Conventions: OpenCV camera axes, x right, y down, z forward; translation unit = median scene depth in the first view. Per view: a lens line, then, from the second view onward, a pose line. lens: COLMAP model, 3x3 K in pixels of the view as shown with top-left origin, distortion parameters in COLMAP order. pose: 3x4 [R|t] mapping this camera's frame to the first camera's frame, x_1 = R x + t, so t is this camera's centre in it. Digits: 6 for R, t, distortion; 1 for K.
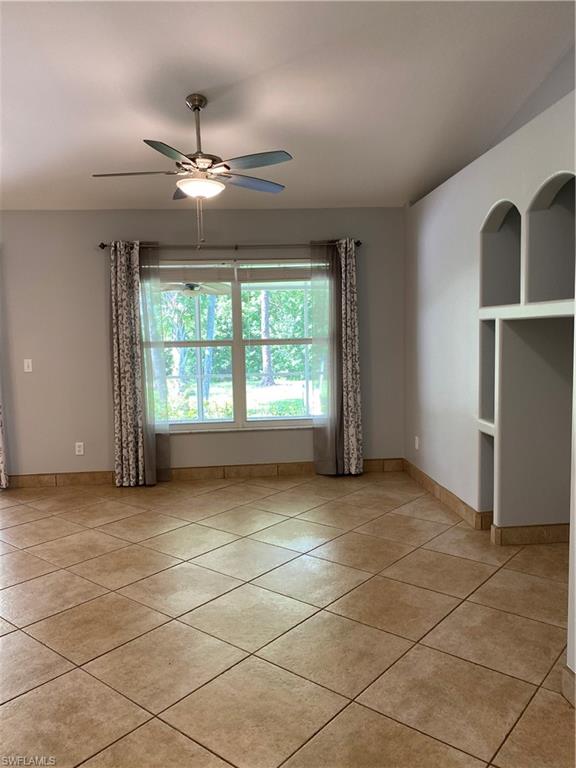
lens RADIAL K [[588.2, 0, 285.8], [0, 588.2, 380.7], [0, 0, 1]] dist [0.079256, -0.150135]
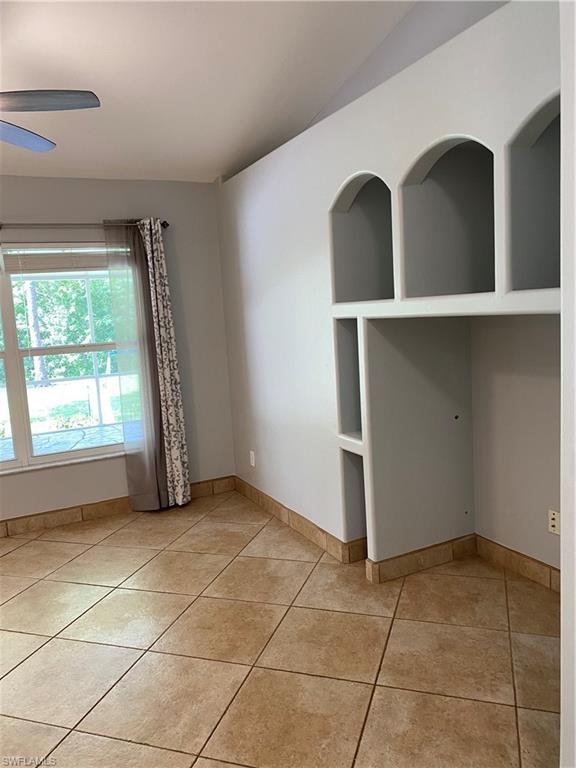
lens RADIAL K [[588.2, 0, 285.8], [0, 588.2, 380.7], [0, 0, 1]] dist [0.079256, -0.150135]
pose [[0.931789, -0.074206, 0.355336, -0.029600], [0.066460, 0.997211, 0.033973, -0.033913], [-0.356866, -0.008040, 0.934121, 0.175177]]
